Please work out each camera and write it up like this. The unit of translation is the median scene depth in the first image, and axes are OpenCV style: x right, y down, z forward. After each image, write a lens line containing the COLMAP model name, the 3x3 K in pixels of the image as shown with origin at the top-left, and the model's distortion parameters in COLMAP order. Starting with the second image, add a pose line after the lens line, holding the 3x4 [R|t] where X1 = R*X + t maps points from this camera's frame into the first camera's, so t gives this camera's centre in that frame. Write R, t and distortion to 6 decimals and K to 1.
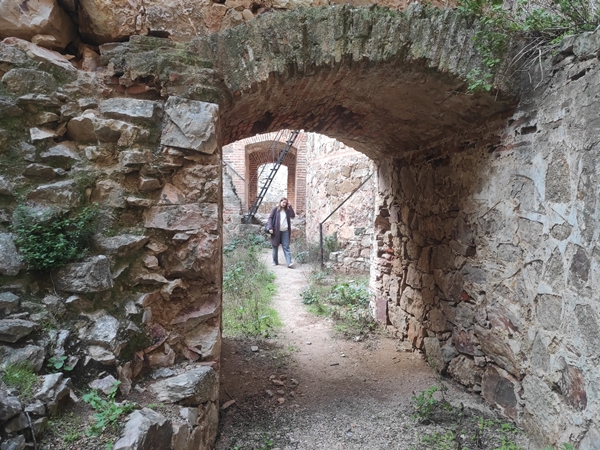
lens RADIAL K [[451.0, 0, 298.5], [0, 451.0, 214.2], [0, 0, 1]] dist [0.071277, -0.028863]
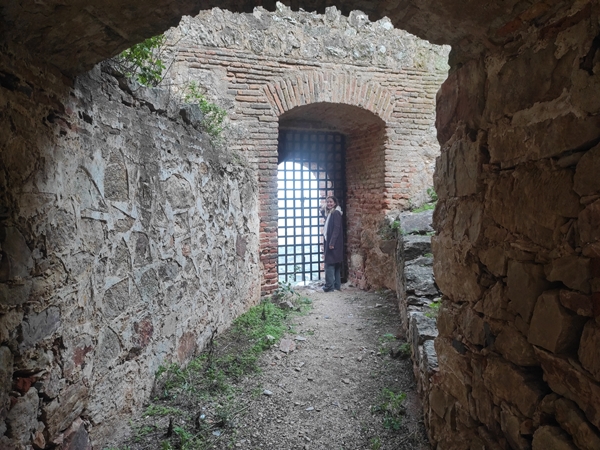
lens RADIAL K [[451.0, 0, 298.5], [0, 451.0, 214.2], [0, 0, 1]] dist [0.071277, -0.028863]
pose [[-0.998501, -0.001052, 0.054732, 0.046010], [0.001372, 0.999021, 0.044228, -0.040140], [-0.054725, 0.044236, -0.997521, 2.030404]]
